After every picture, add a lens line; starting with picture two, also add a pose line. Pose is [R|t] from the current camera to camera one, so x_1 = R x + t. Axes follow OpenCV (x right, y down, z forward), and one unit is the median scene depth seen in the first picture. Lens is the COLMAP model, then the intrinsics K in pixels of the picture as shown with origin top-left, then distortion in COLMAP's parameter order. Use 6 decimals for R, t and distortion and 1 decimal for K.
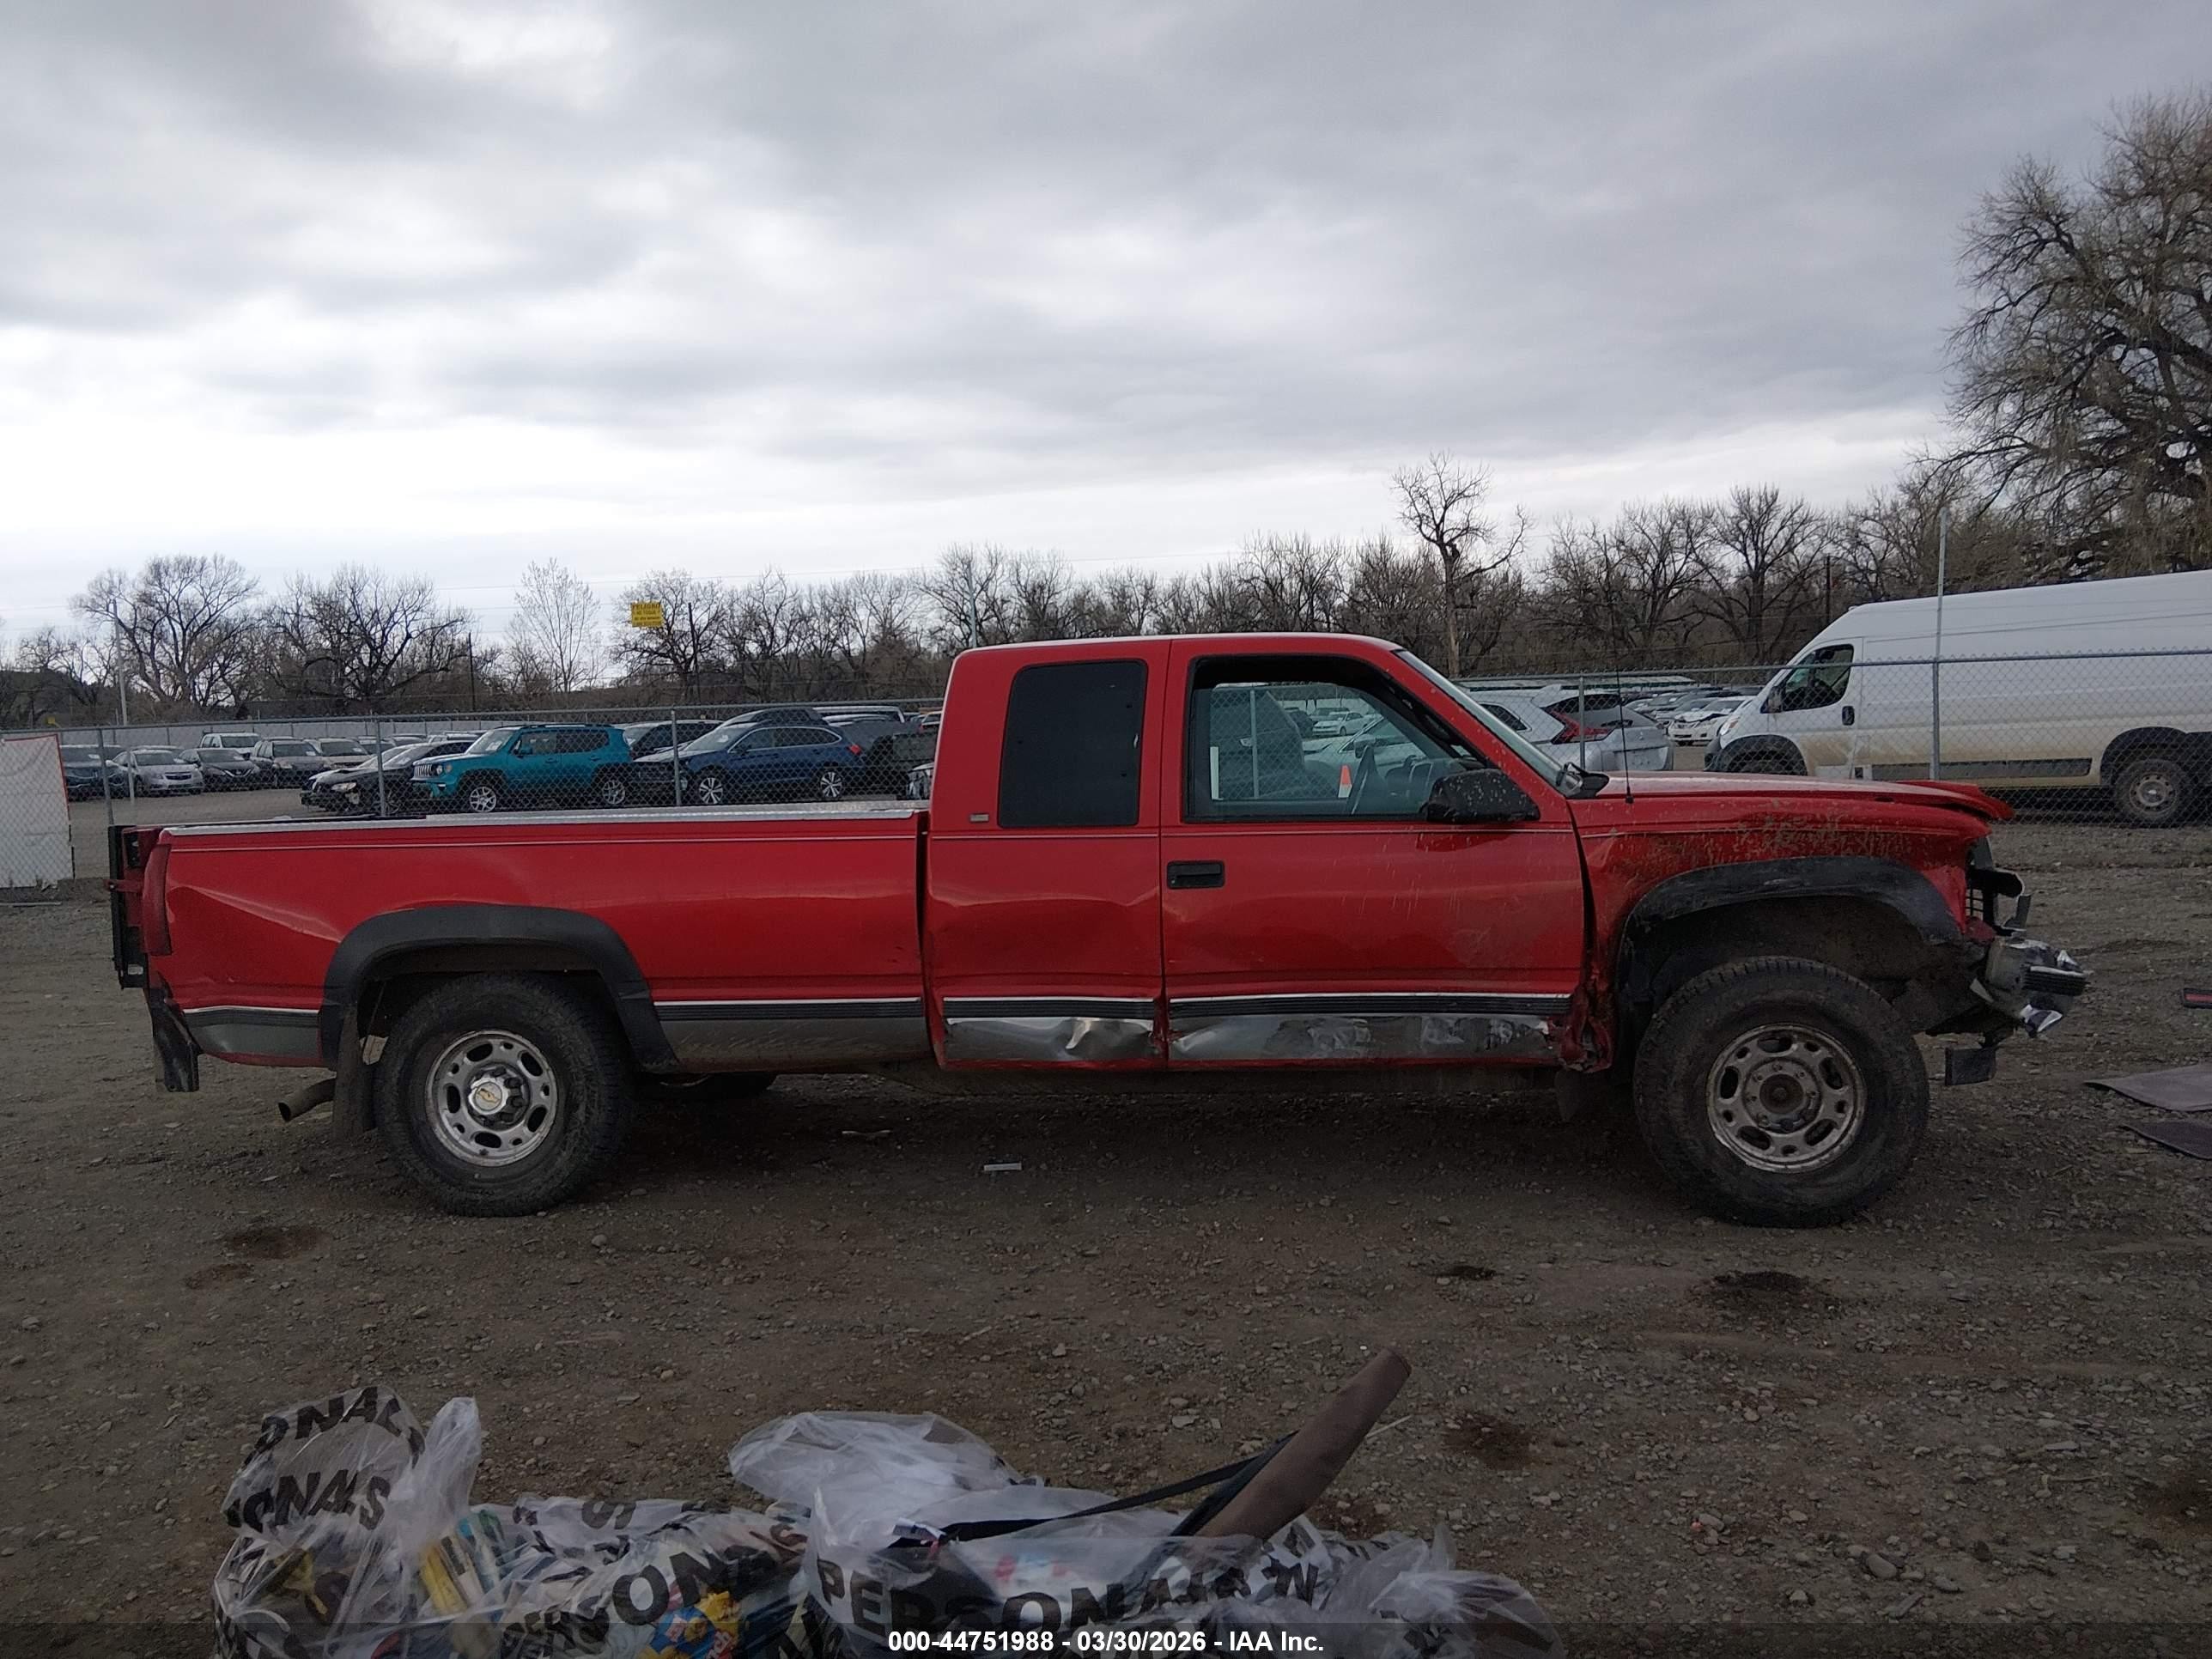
lens RADIAL K [[1646.5, 0, 1106.0], [0, 1646.5, 829.5], [0, 0, 1]] dist [0.111314, -0.191598]
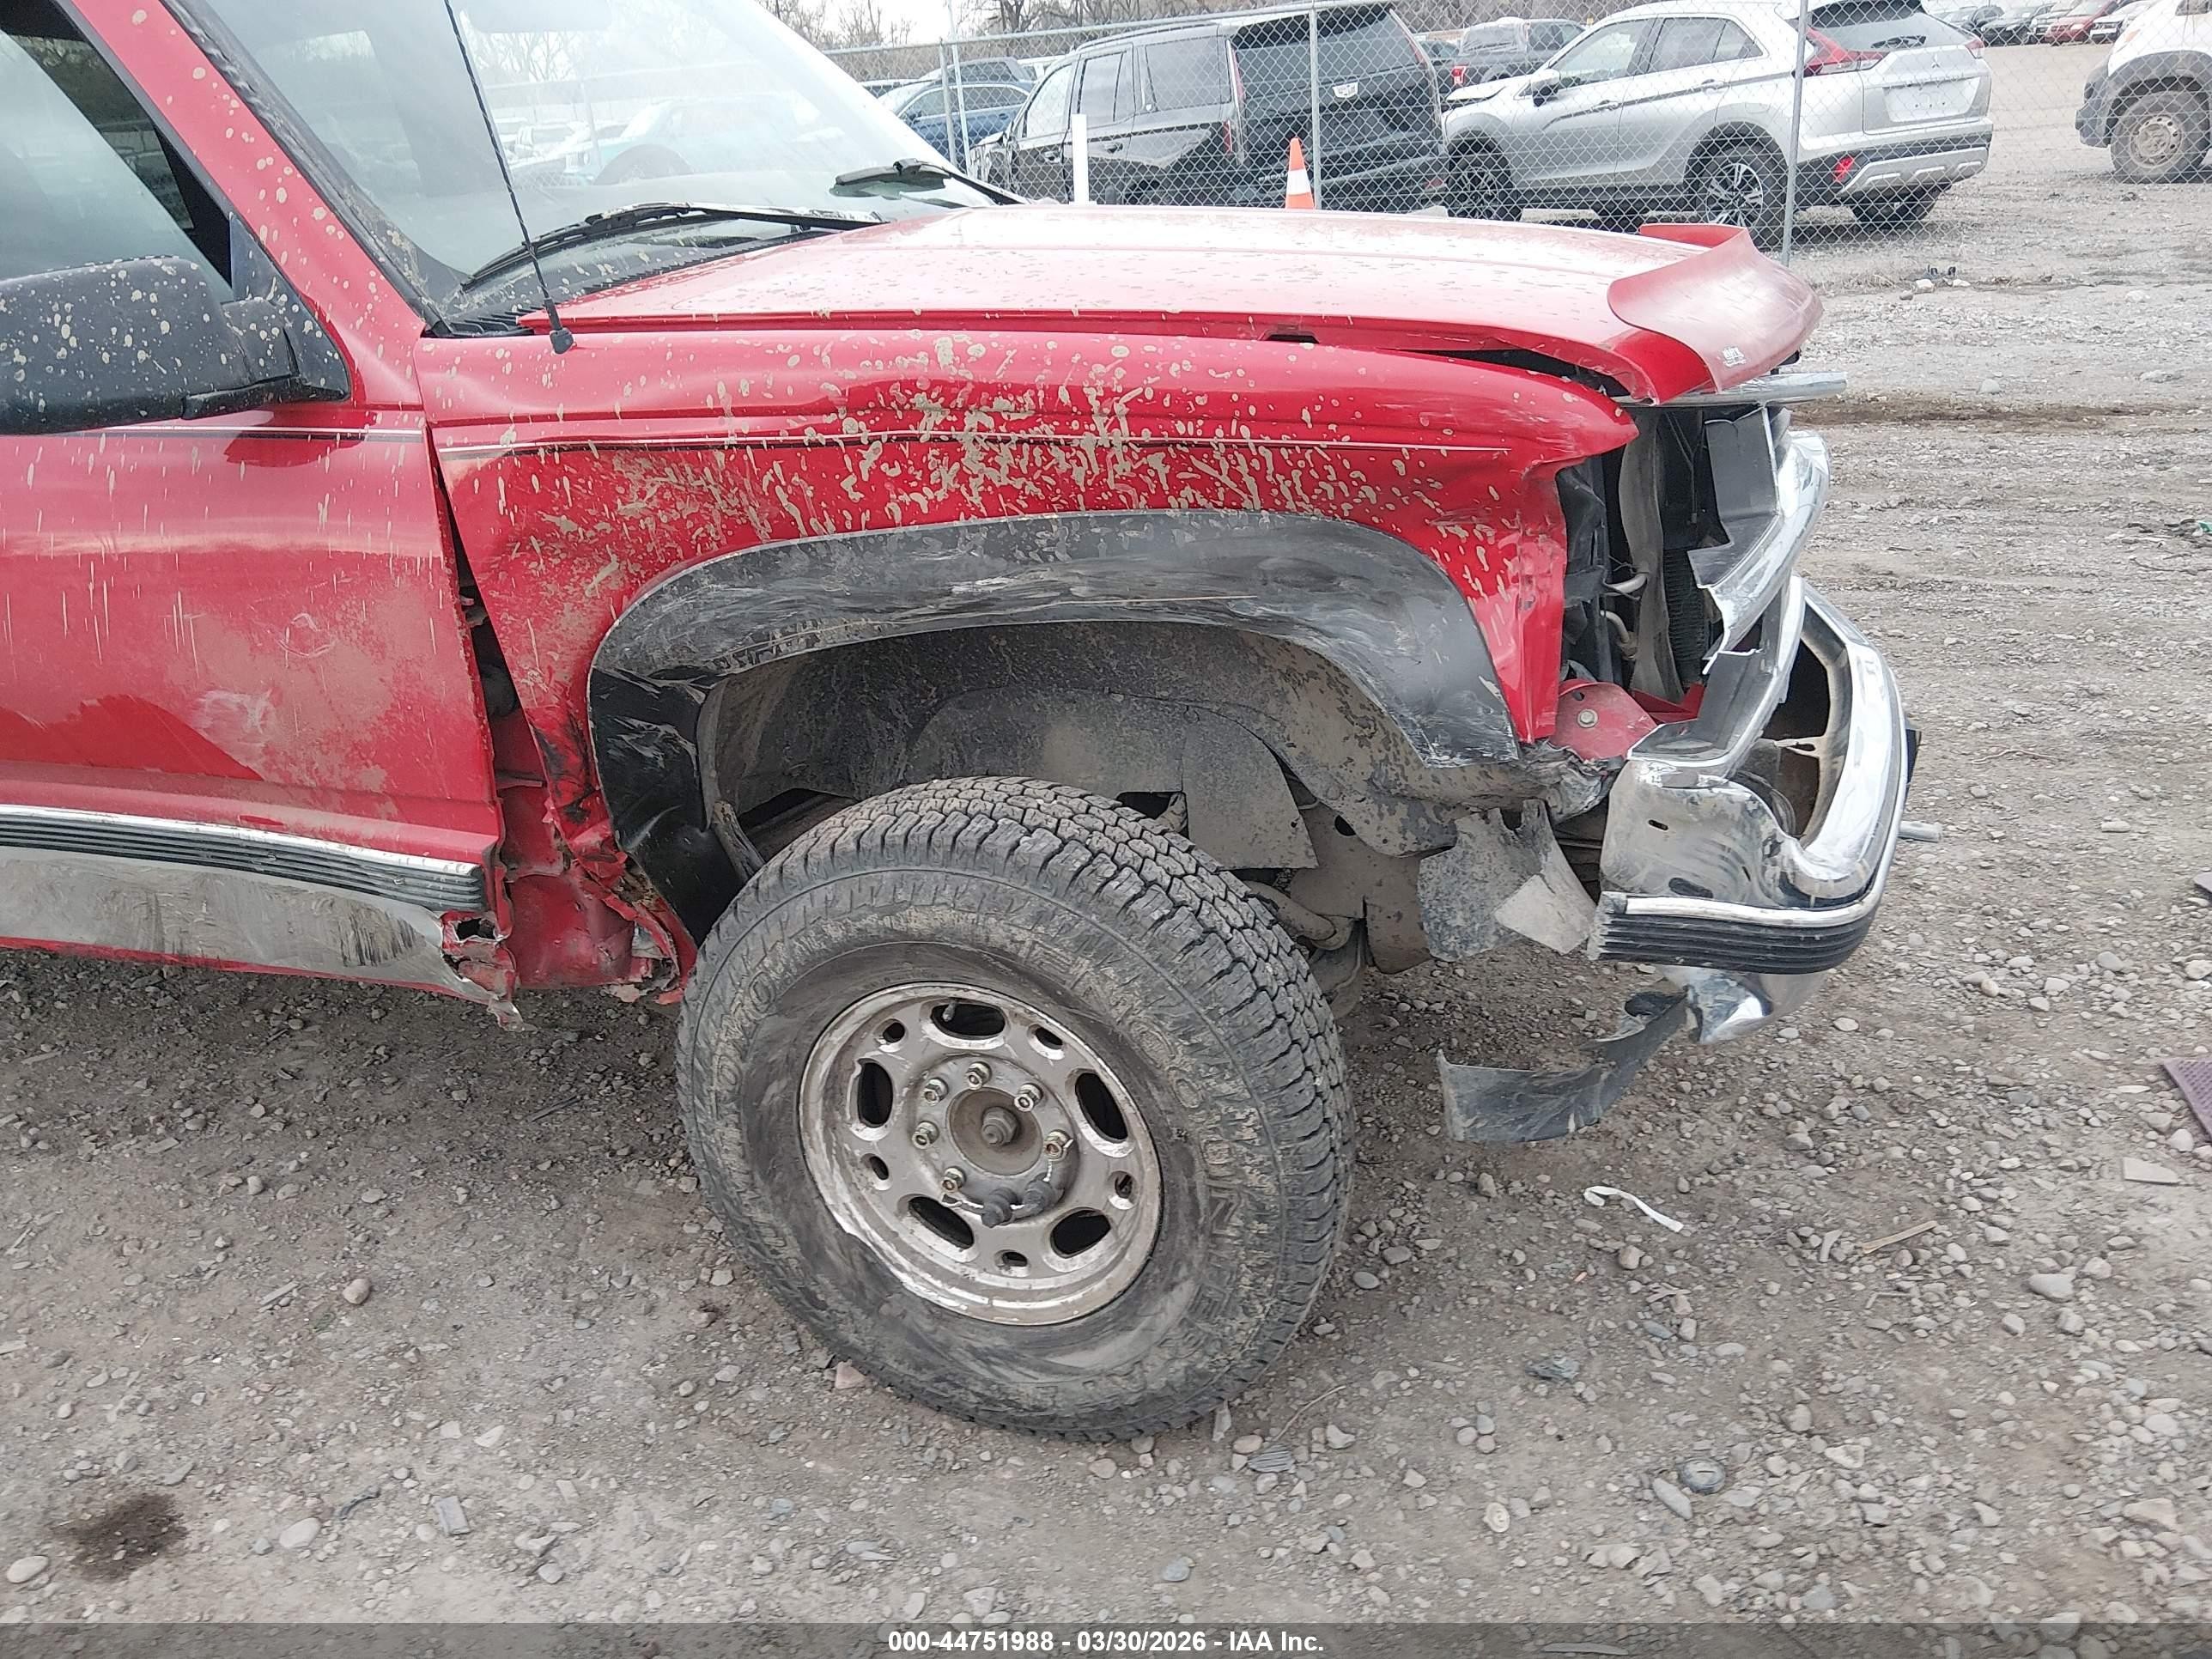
lens RADIAL K [[1646.5, 0, 1106.0], [0, 1646.5, 829.5], [0, 0, 1]] dist [0.111314, -0.191598]
pose [[0.978590, 0.047355, -0.200297, 0.506949], [0.026681, 0.935771, 0.351597, -0.042483], [0.204082, -0.349414, 0.914473, 0.681926]]
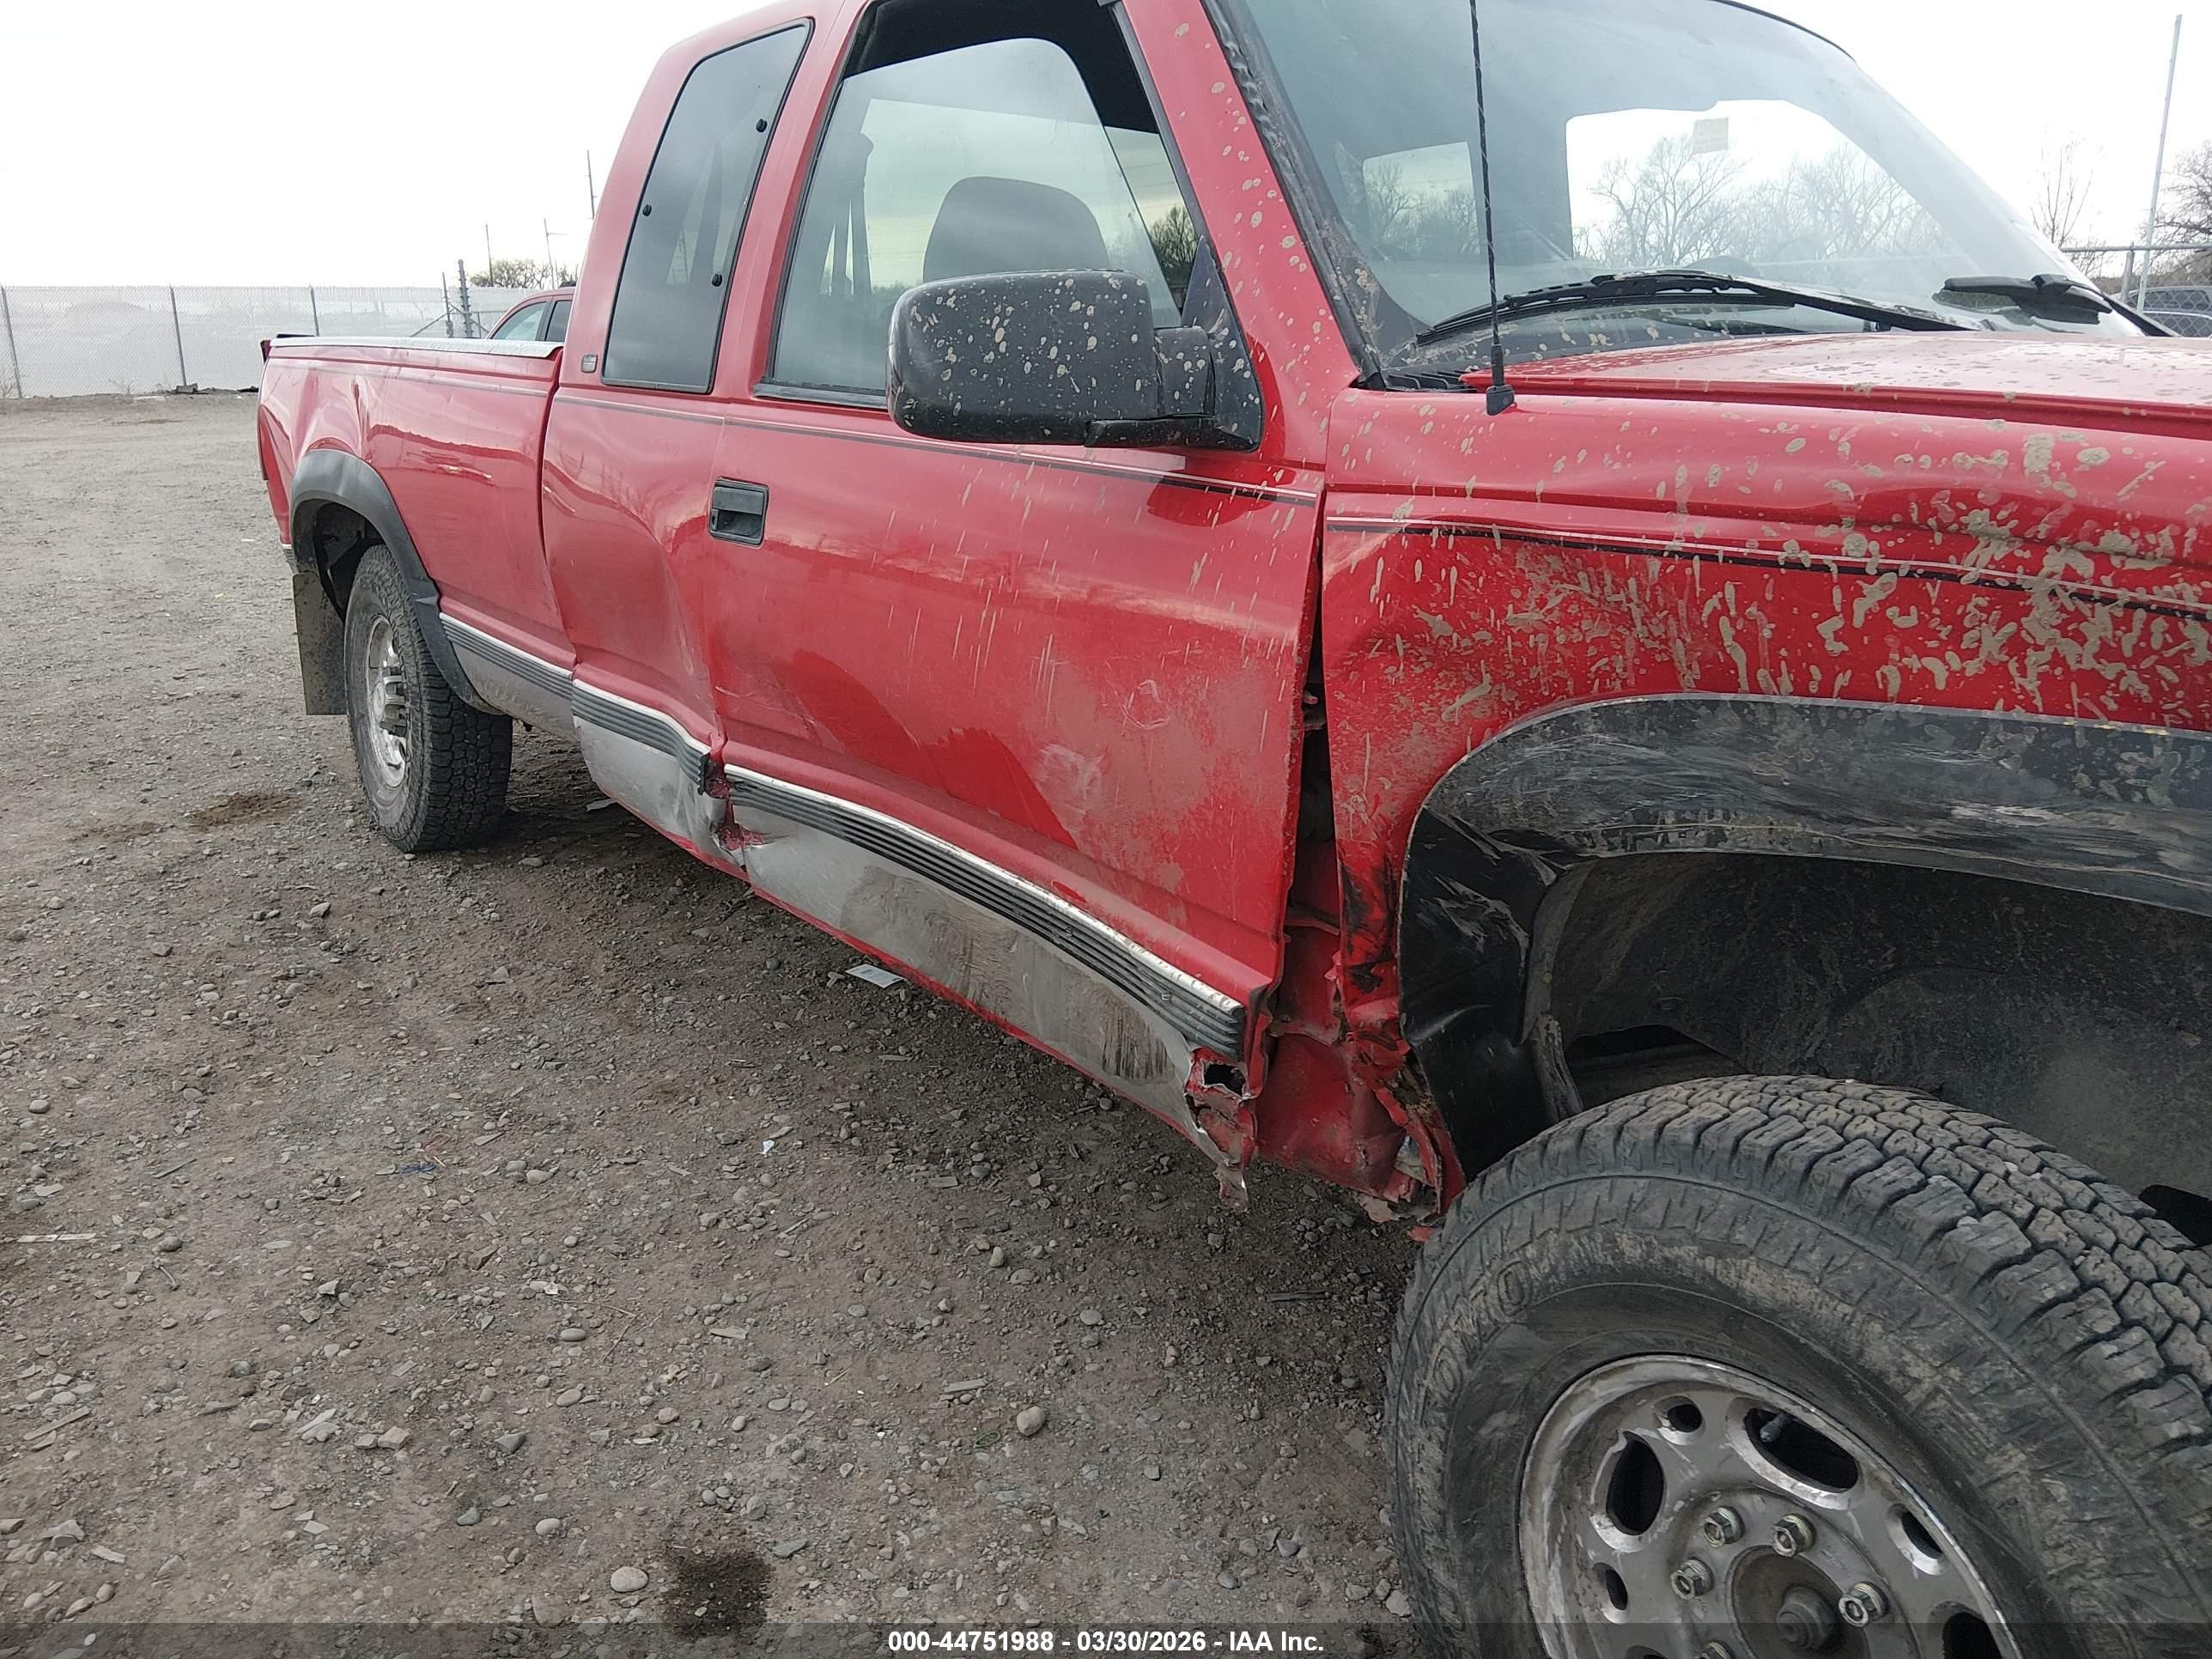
lens RADIAL K [[1644.4, 0, 1119.4], [0, 1644.4, 832.3], [0, 0, 1]] dist [0.129712, -0.229562]
pose [[0.687294, 0.238078, -0.686255, 0.482472], [-0.069528, 0.961985, 0.264102, -0.017688], [0.723045, -0.133802, 0.677719, 0.774182]]
